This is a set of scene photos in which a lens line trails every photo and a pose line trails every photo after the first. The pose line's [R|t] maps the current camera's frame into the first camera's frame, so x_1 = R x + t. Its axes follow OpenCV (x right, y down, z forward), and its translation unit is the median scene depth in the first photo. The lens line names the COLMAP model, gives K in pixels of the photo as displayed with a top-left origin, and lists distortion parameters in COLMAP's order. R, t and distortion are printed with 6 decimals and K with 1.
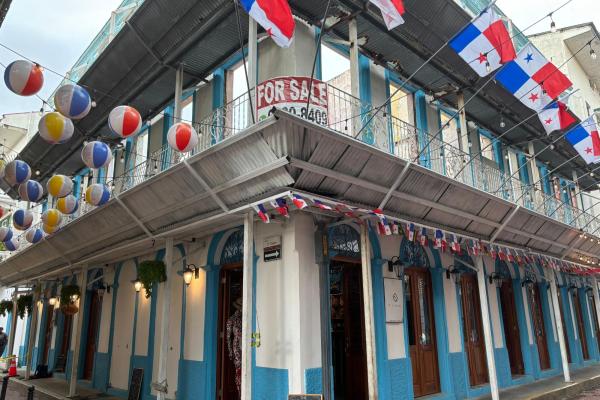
lens RADIAL K [[453.4, 0, 304.8], [0, 453.4, 207.8], [0, 0, 1]] dist [0.034228, -0.031459]
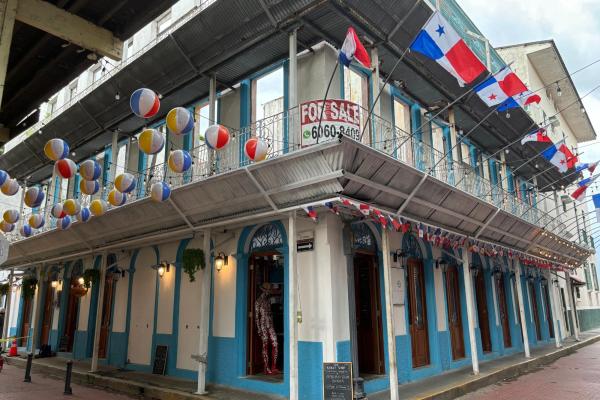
lens RADIAL K [[453.4, 0, 303.4], [0, 453.4, 202.5], [0, 0, 1]] dist [0.034228, -0.031459]
pose [[0.995418, 0.027923, 0.091450, -0.158653], [-0.029556, 0.999426, 0.016547, -0.026097], [-0.090936, -0.019174, 0.995672, -0.146541]]
